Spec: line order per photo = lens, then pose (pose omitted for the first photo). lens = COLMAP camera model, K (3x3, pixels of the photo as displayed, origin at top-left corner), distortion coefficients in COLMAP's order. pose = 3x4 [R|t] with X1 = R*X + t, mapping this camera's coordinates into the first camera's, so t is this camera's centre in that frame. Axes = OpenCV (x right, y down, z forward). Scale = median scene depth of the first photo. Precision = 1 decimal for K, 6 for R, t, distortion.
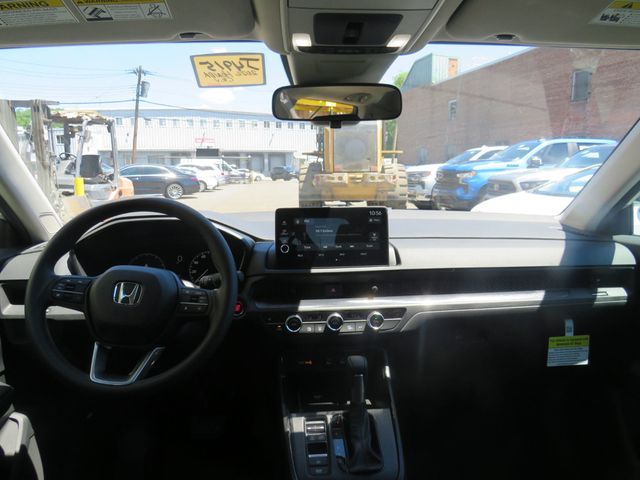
lens RADIAL K [[463.4, 0, 317.0], [0, 463.4, 243.1], [0, 0, 1]] dist [-0.010620, -0.000344]
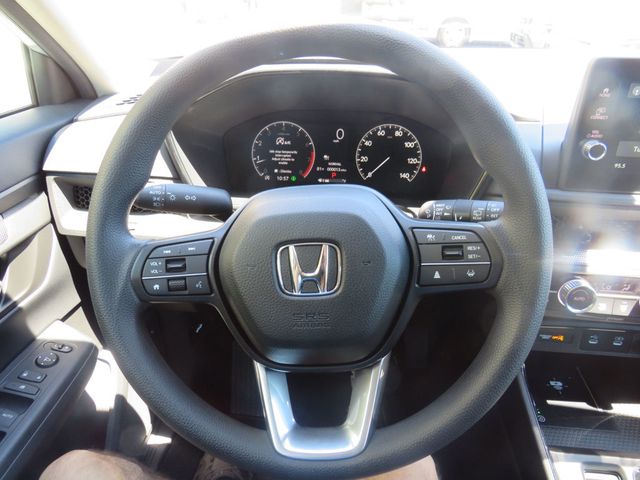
lens RADIAL K [[463.4, 0, 317.0], [0, 463.4, 243.1], [0, 0, 1]] dist [-0.010620, -0.000344]
pose [[0.986358, 0.104010, -0.127595, -0.279970], [-0.051052, 0.930165, 0.363575, -0.057069], [0.156500, -0.352101, 0.922785, 0.489260]]
